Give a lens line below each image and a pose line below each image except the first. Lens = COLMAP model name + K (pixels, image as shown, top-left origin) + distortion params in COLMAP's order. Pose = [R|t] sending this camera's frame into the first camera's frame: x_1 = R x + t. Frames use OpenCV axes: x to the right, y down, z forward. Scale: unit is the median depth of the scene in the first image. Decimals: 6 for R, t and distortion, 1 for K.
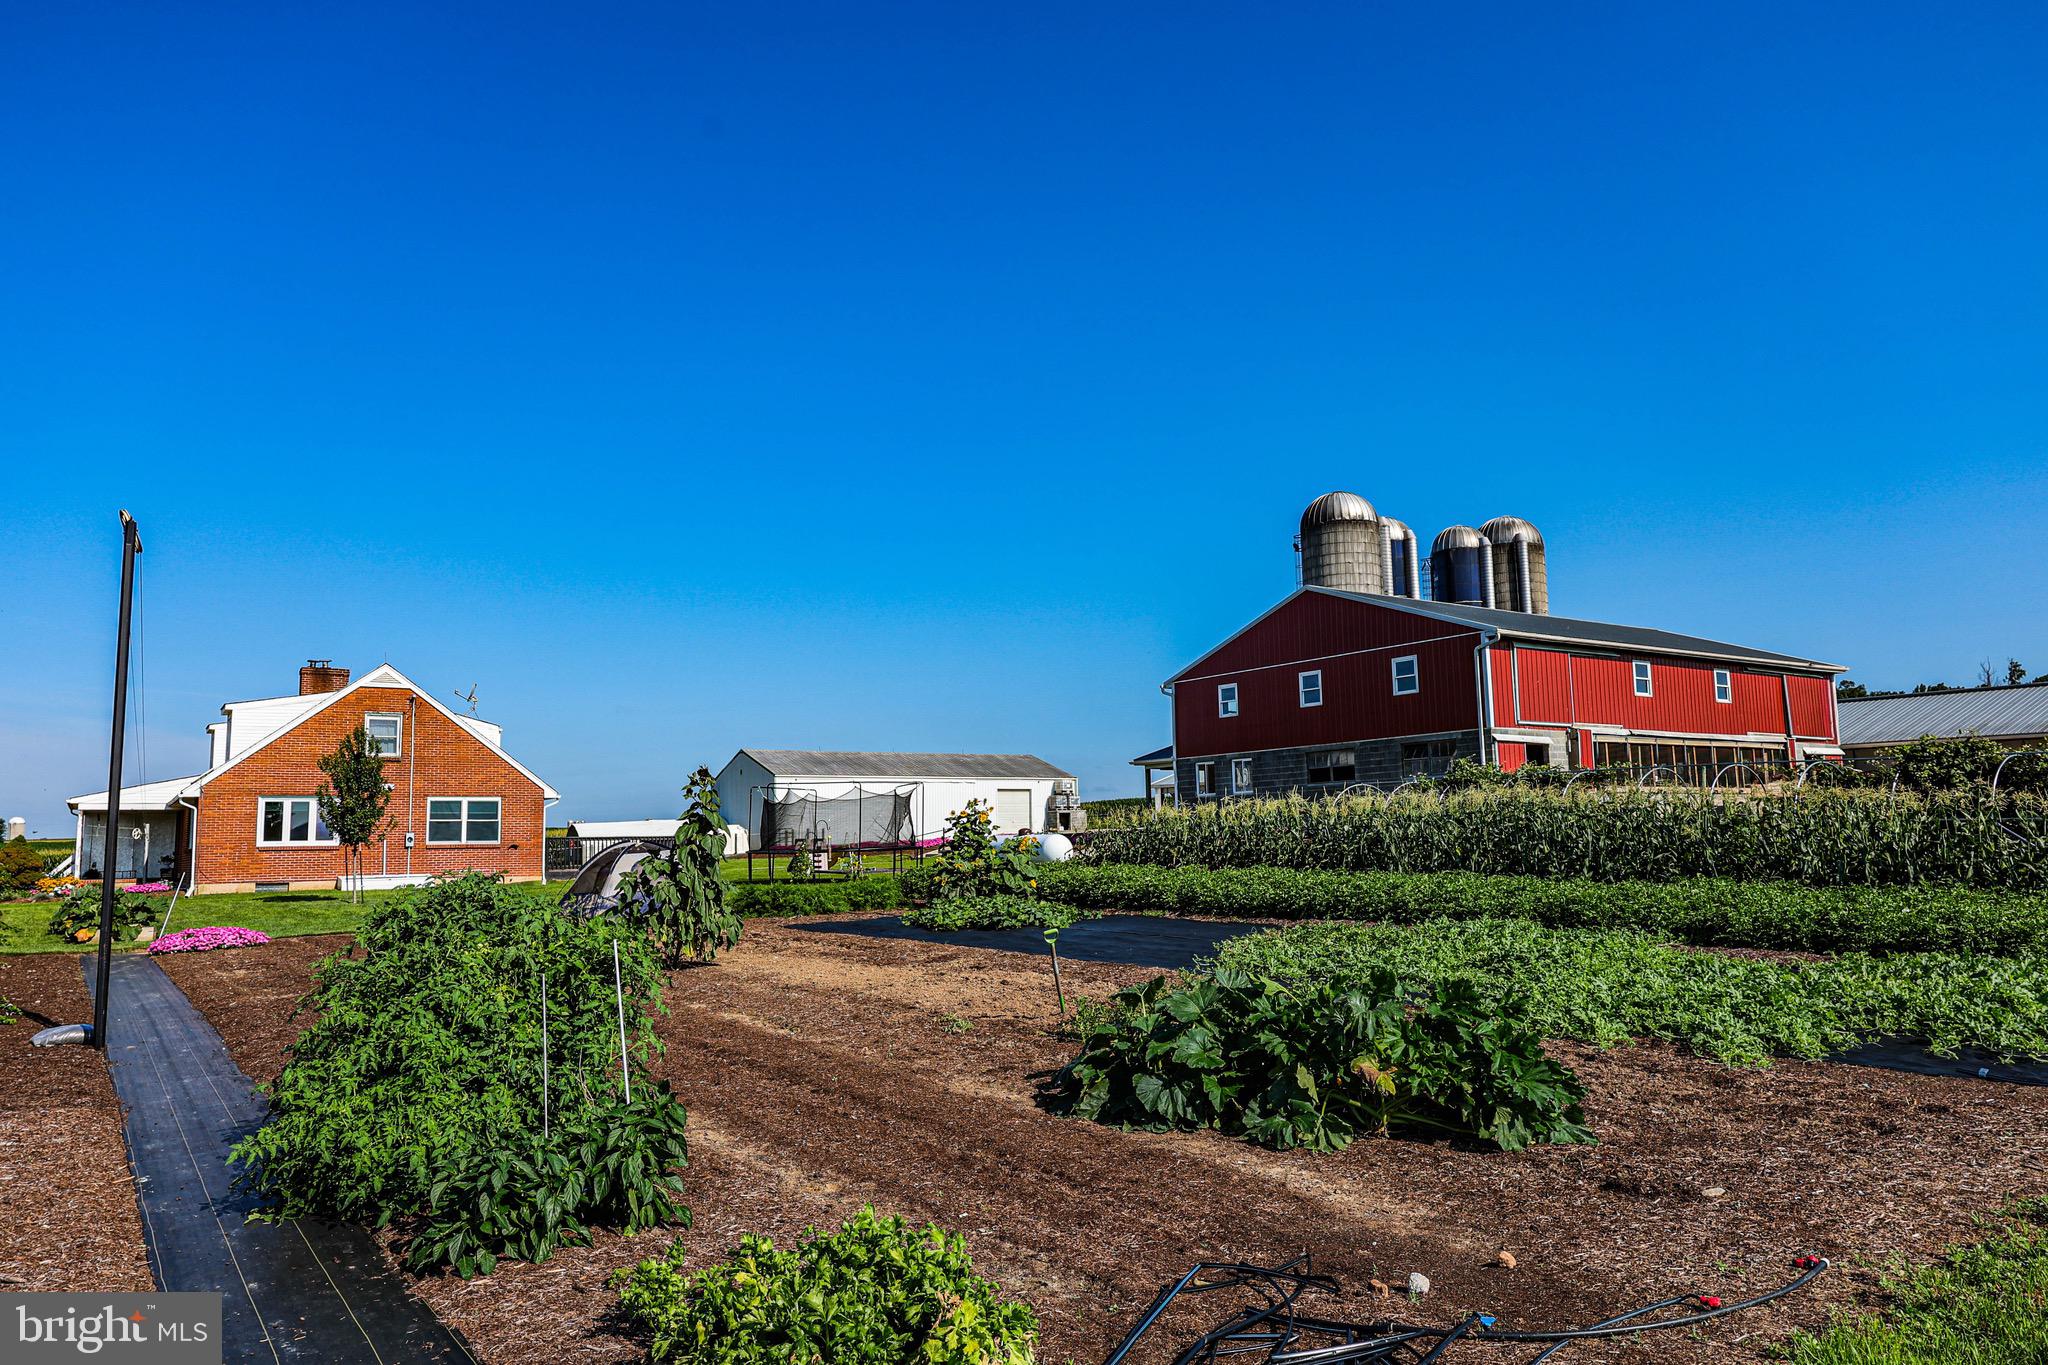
lens RADIAL K [[1404.0, 0, 1018.6], [0, 1404.0, 683.2], [0, 0, 1]] dist [-0.009325, 0.006329]
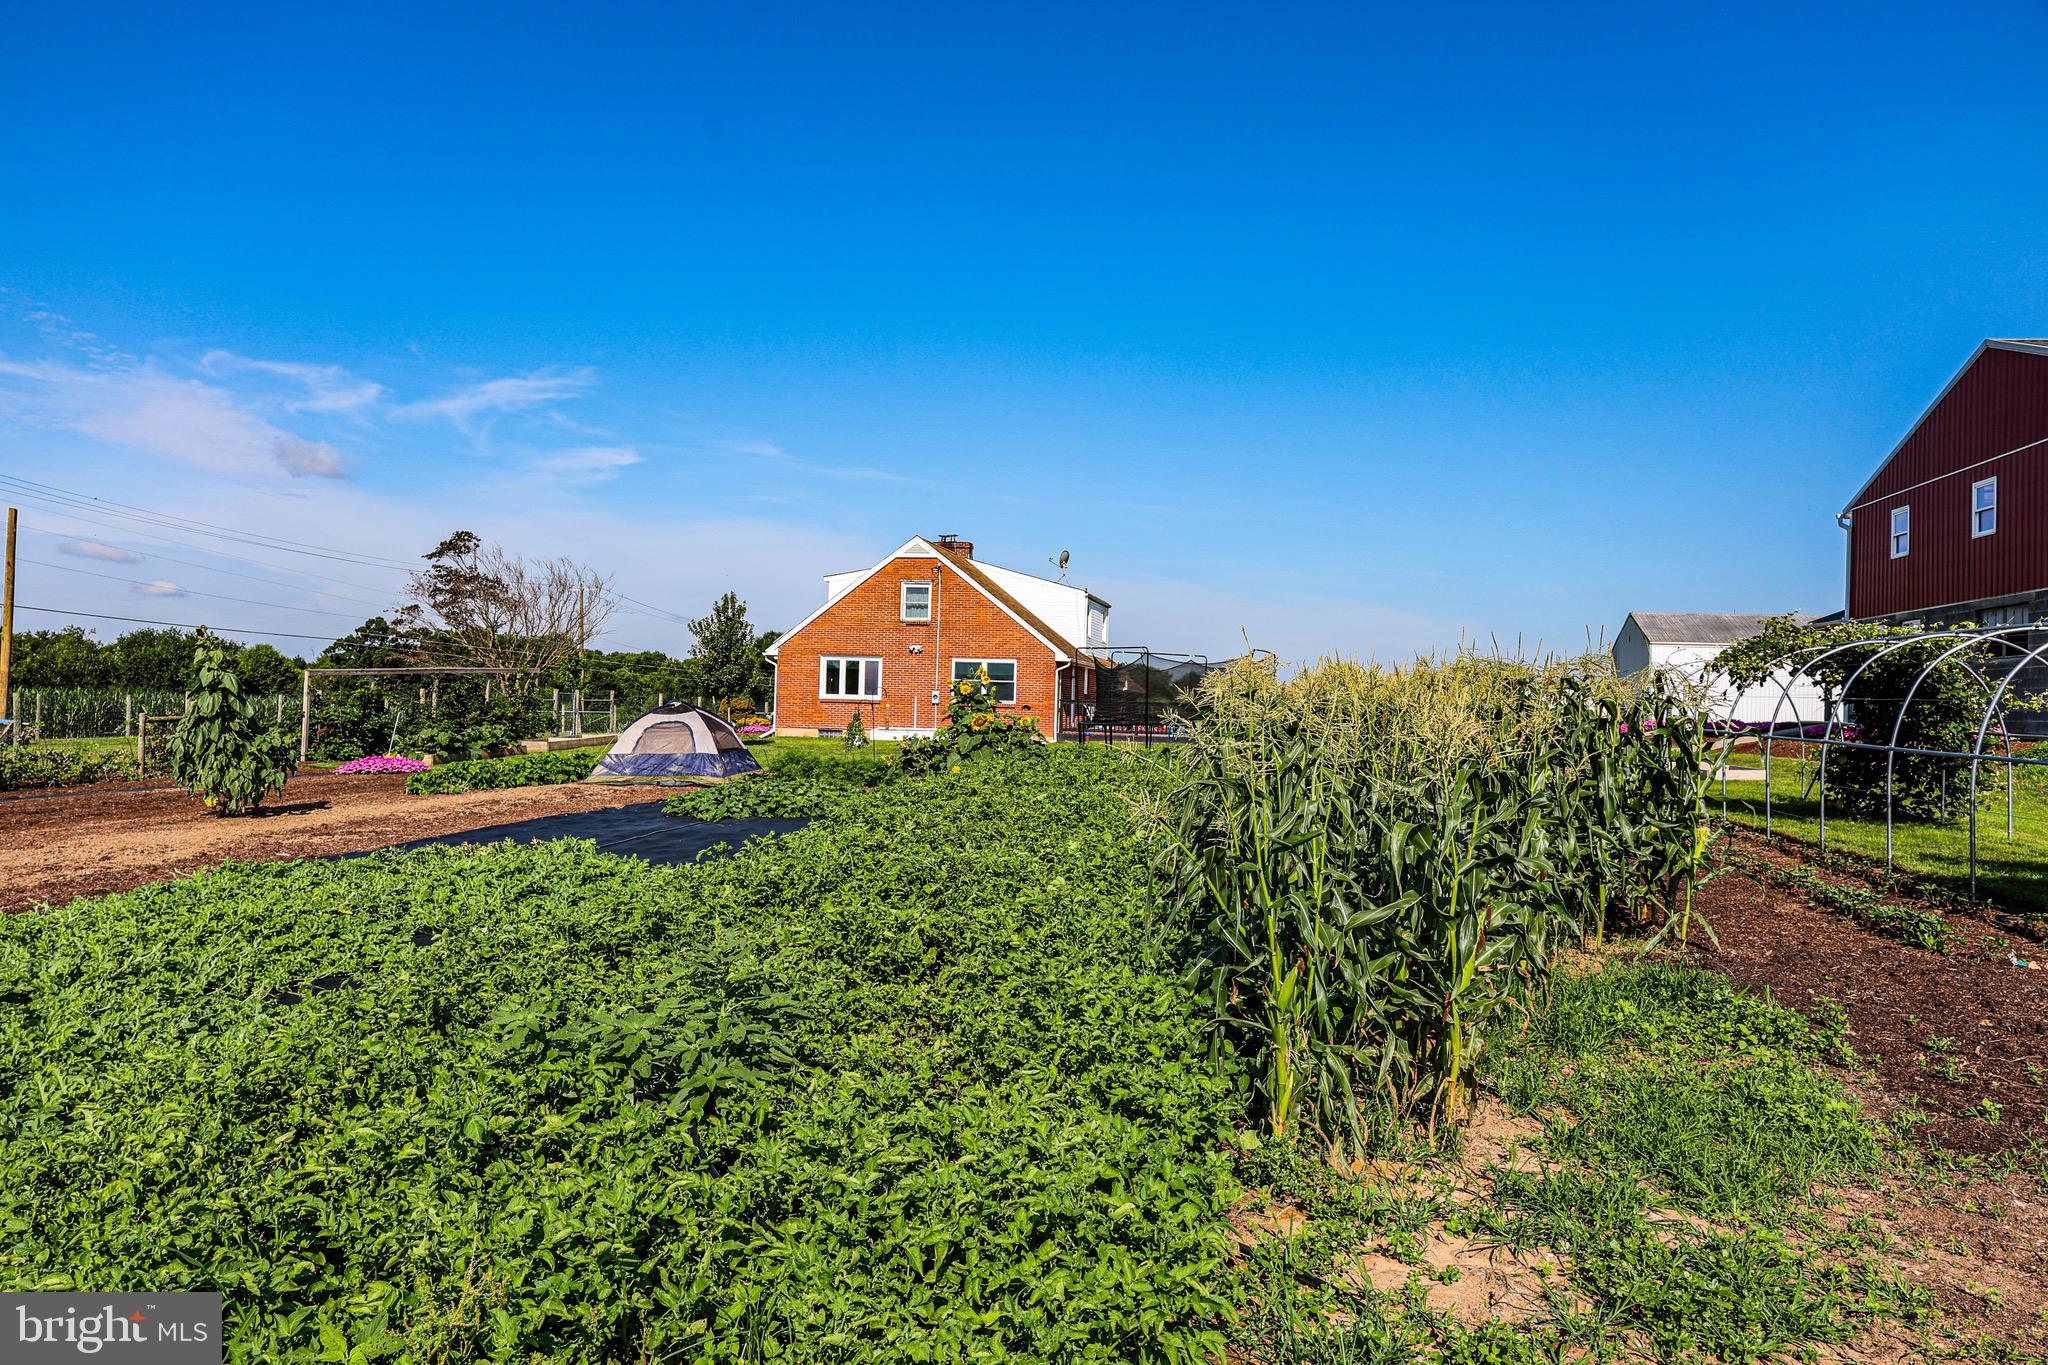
lens RADIAL K [[1404.0, 0, 1018.6], [0, 1404.0, 683.2], [0, 0, 1]] dist [-0.009325, 0.006329]
pose [[0.708162, 0.029271, -0.705443, 0.387161], [0.038899, 0.996005, 0.080376, 0.016057], [0.704978, -0.084360, 0.704194, 0.285159]]
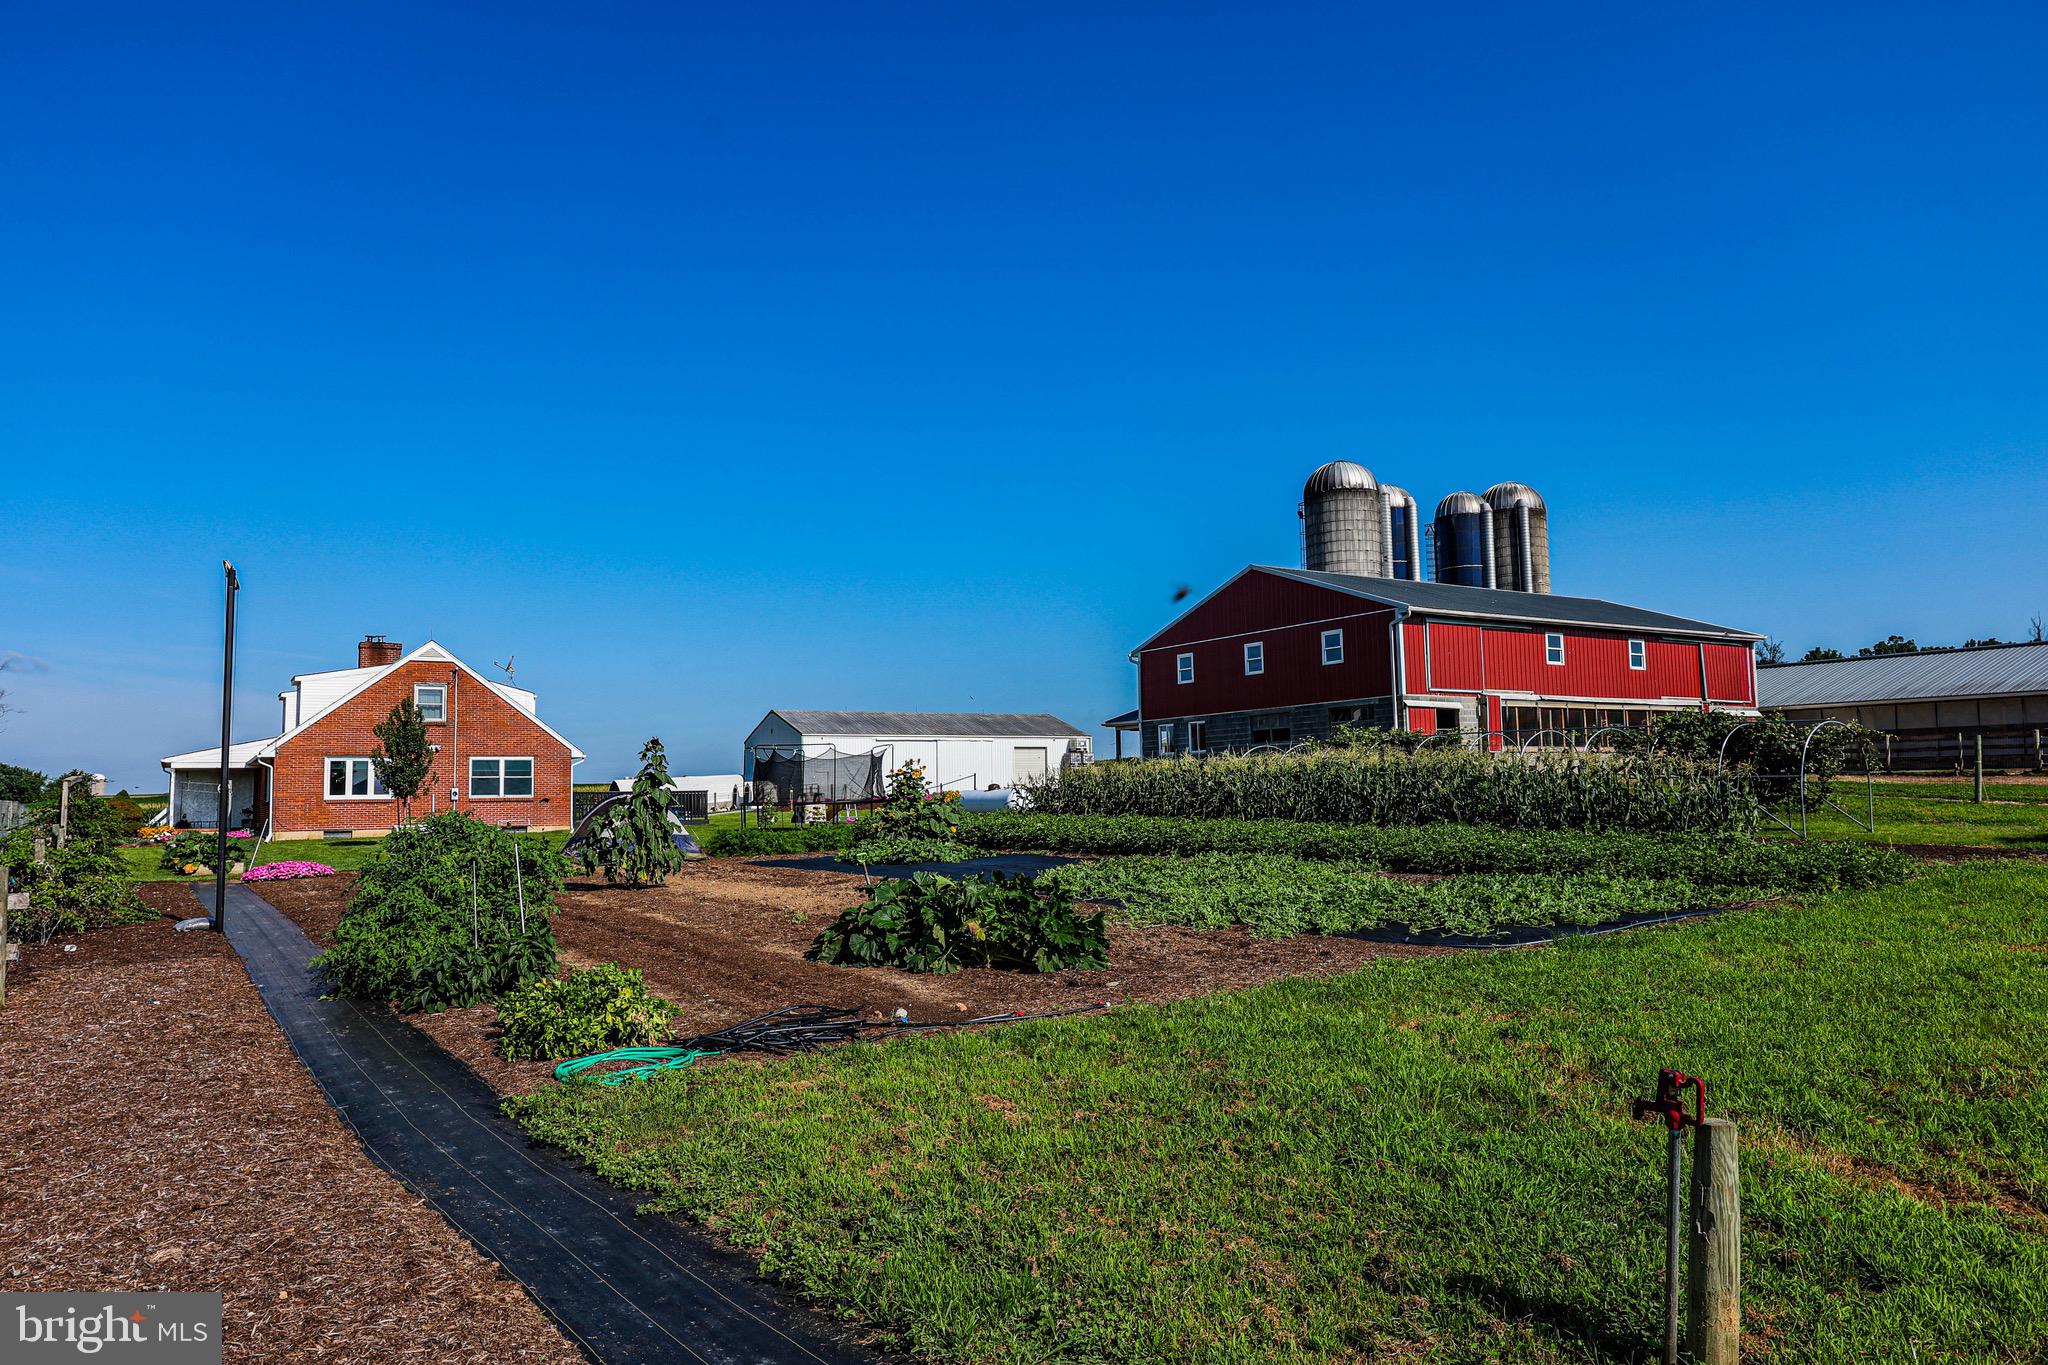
lens RADIAL K [[1404.0, 0, 1018.6], [0, 1404.0, 683.2], [0, 0, 1]] dist [-0.009325, 0.006329]
pose [[0.999309, -0.002507, -0.037092, 0.071175], [0.003660, 0.999511, 0.031049, -0.013176], [0.036996, -0.031164, 0.998829, -0.129281]]
